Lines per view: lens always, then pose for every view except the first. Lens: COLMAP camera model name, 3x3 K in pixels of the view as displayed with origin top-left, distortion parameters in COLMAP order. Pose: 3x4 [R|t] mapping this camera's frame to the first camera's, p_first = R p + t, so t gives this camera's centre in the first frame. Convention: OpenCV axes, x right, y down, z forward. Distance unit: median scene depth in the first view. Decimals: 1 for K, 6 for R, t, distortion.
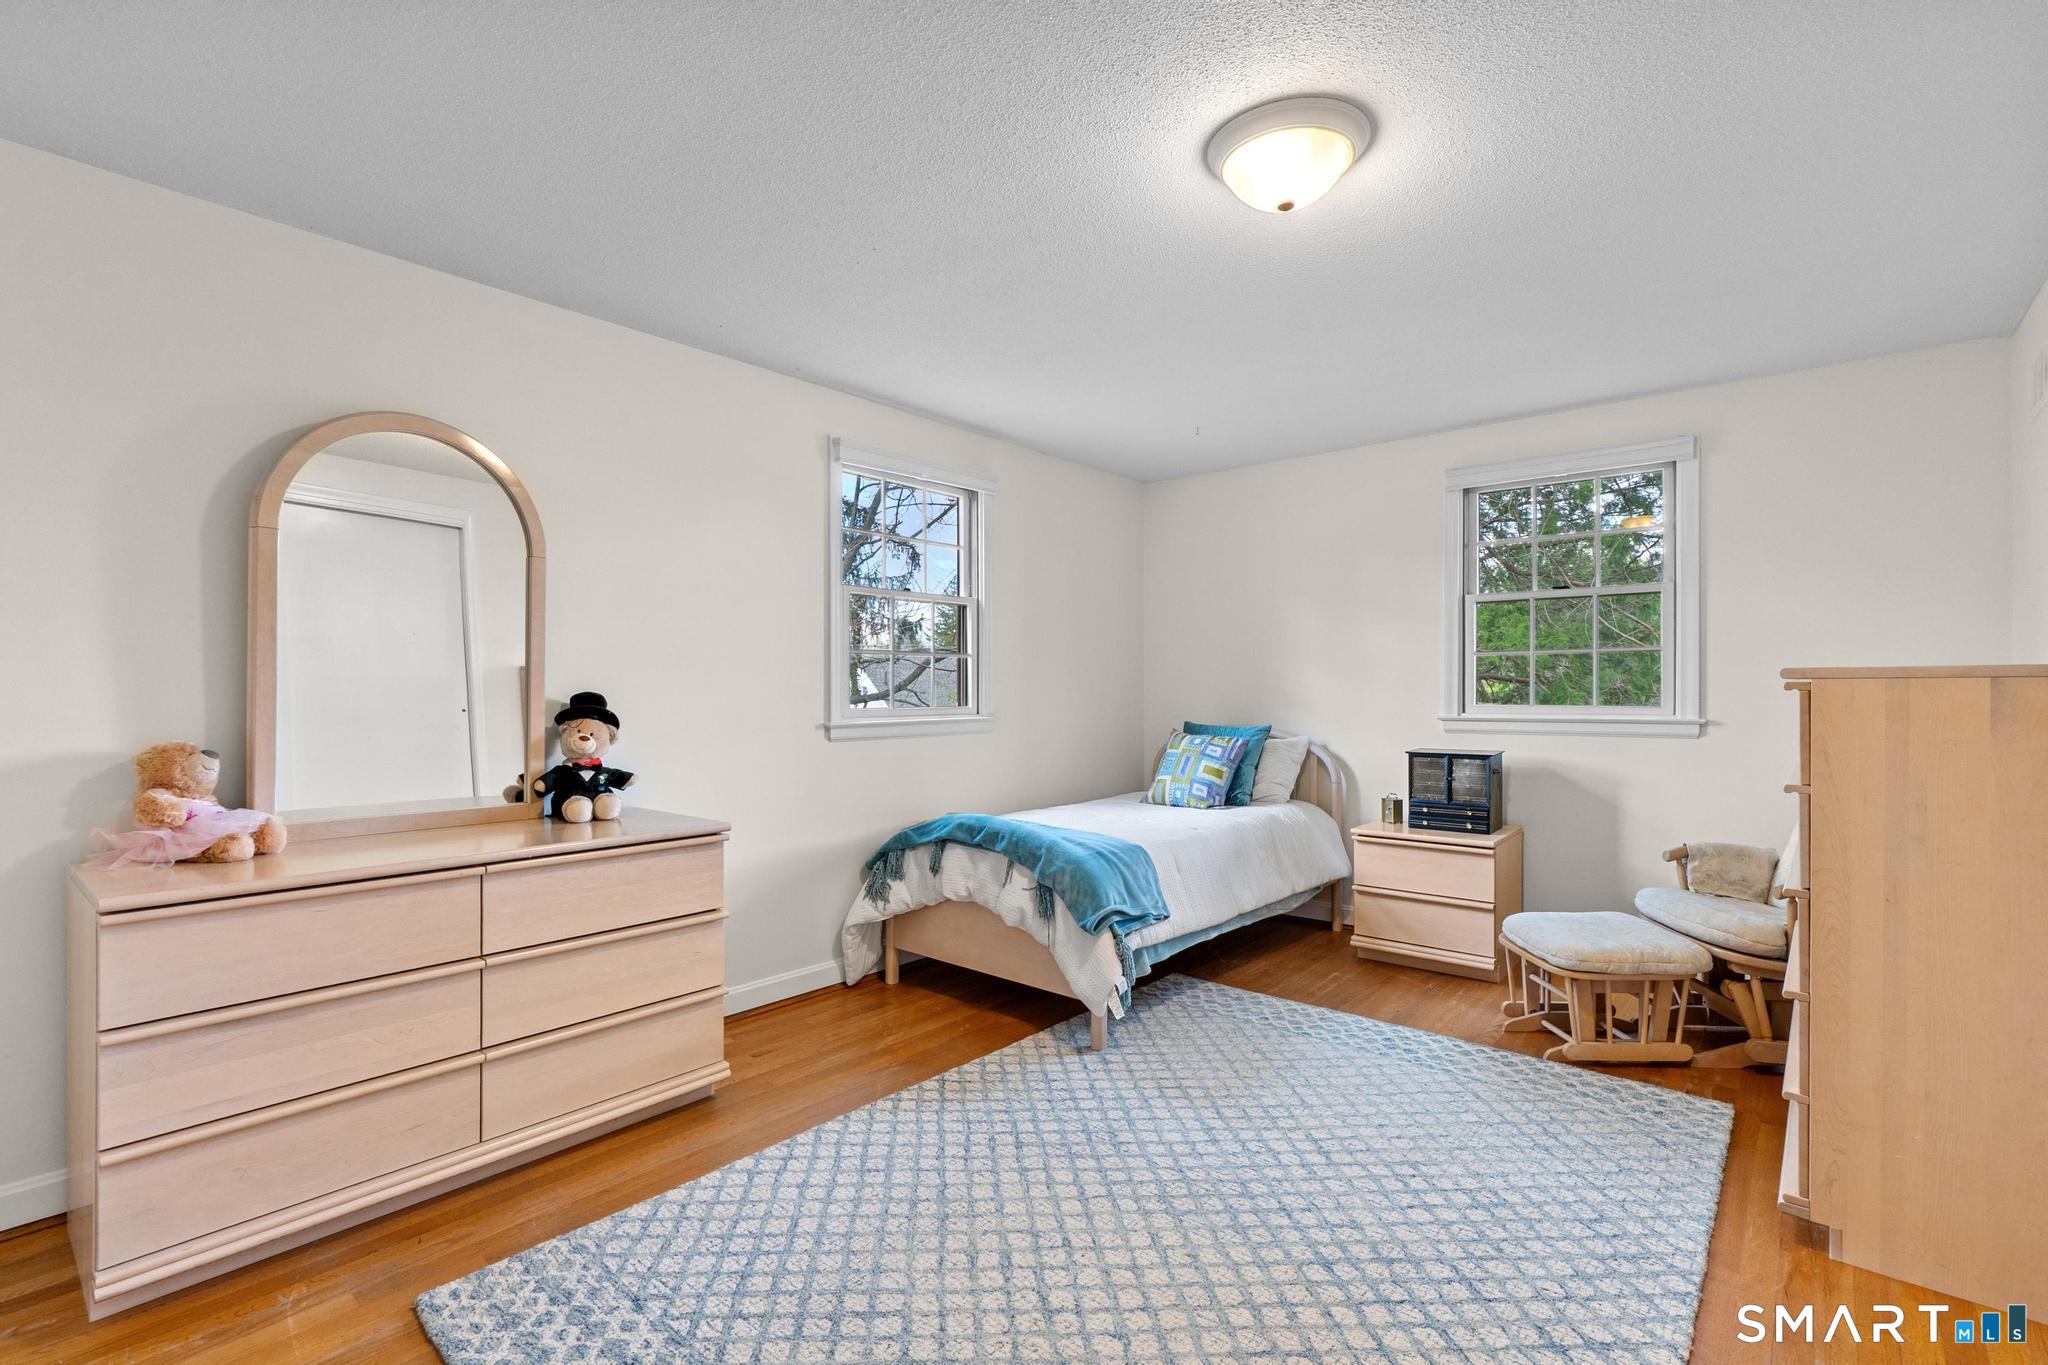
lens RADIAL K [[930.5, 0, 1017.5], [0, 930.5, 685.1], [0, 0, 1]] dist [-0.002855, -0.001192]
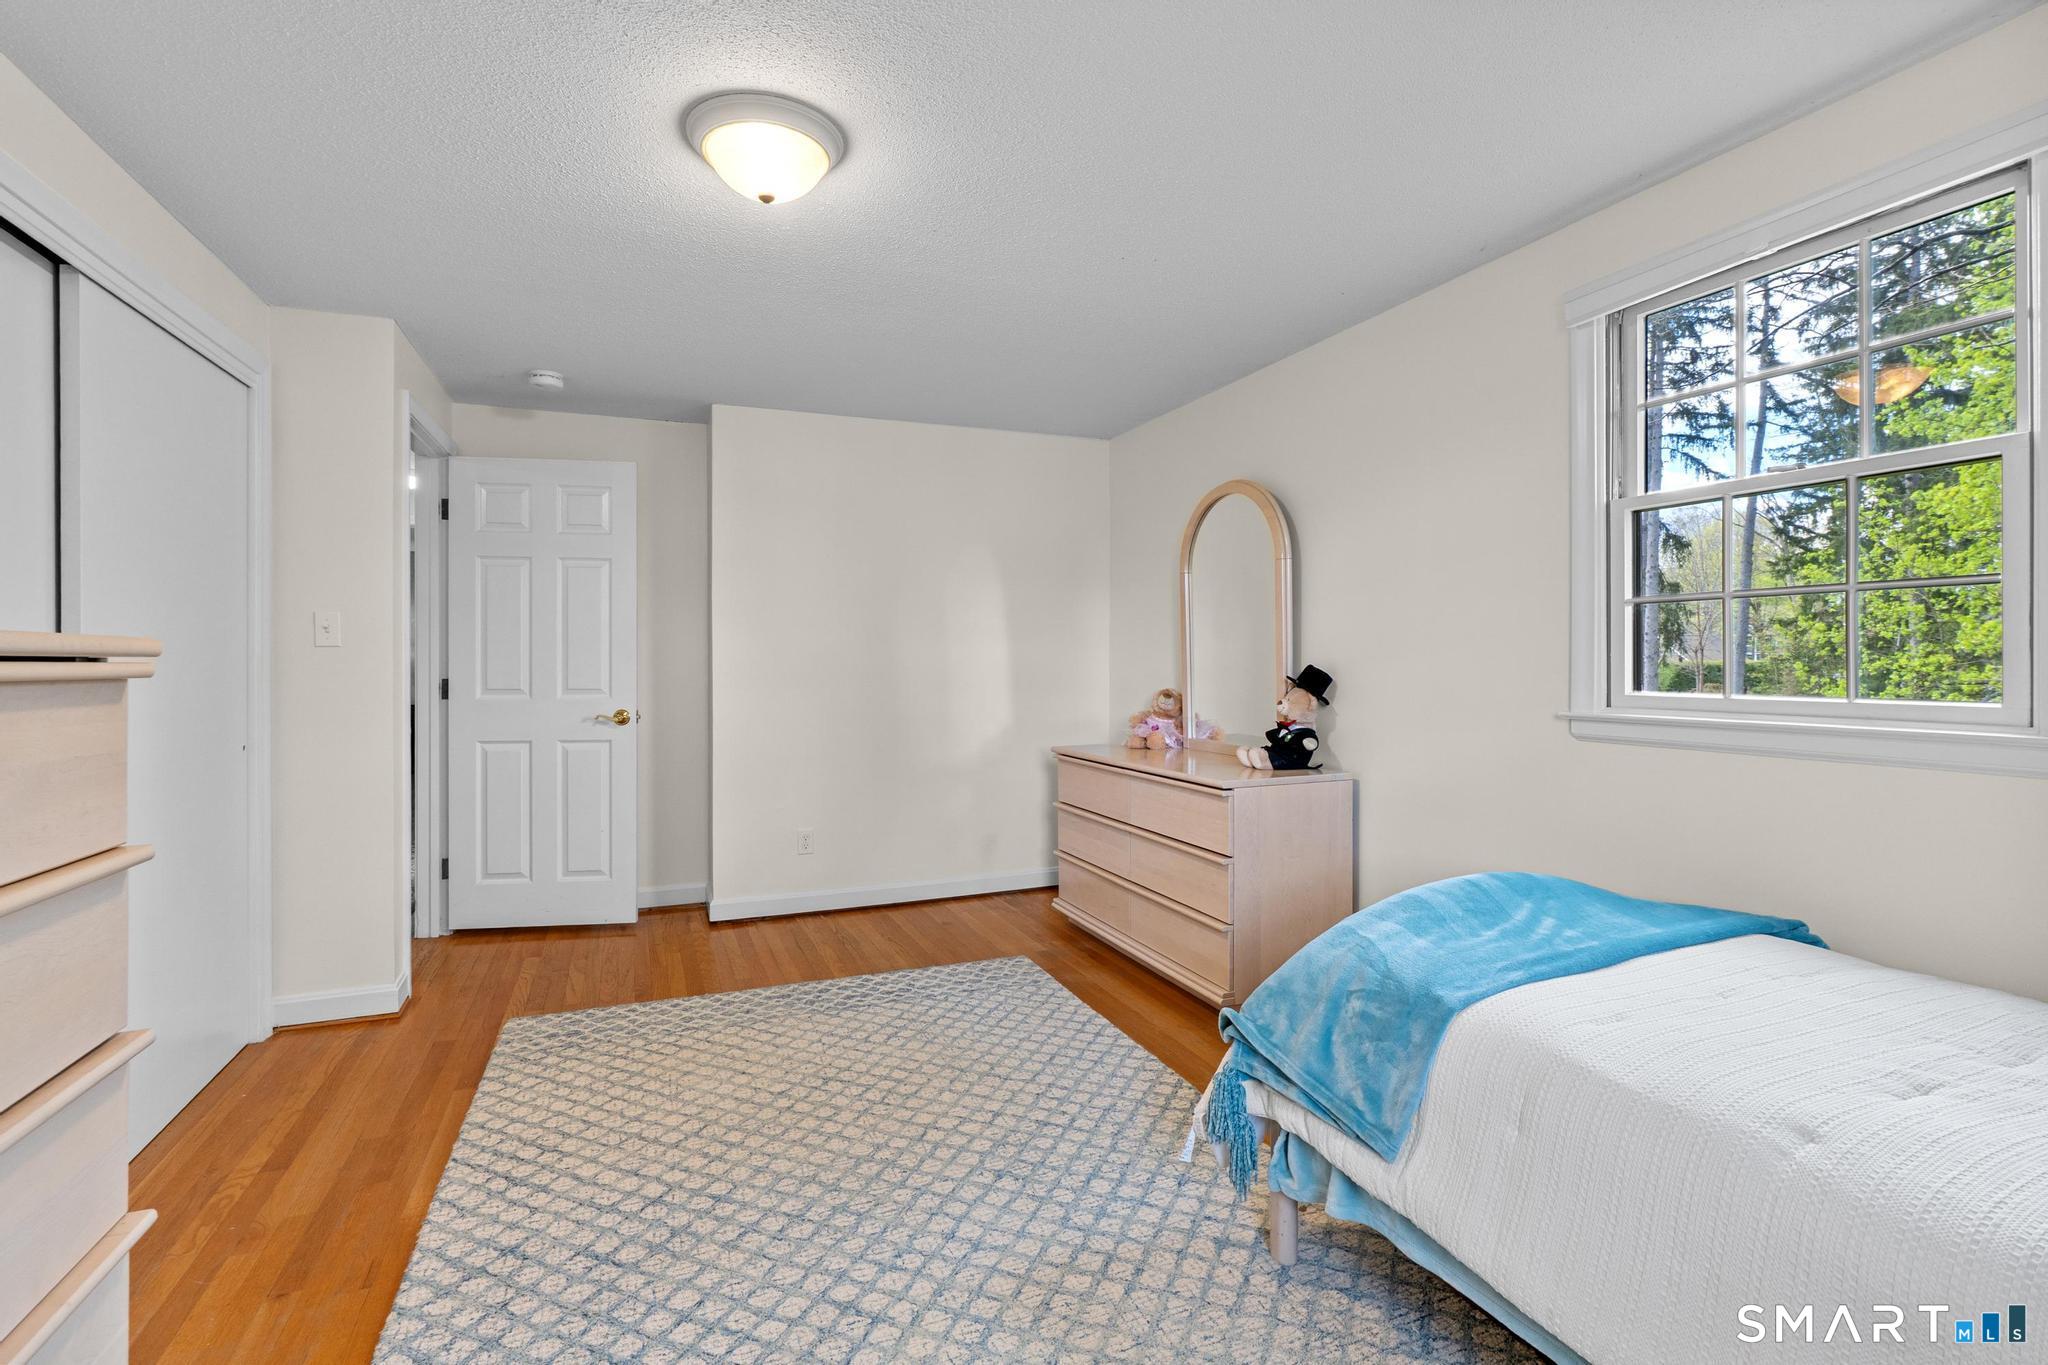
lens RADIAL K [[930.5, 0, 1017.8], [0, 930.5, 671.3], [0, 0, 1]] dist [-0.002855, -0.001192]
pose [[-0.458440, 0.011196, -0.888655, 1.053324], [0.009803, 0.999924, 0.007541, 0.001058], [0.888671, -0.005255, -0.458515, 1.687408]]
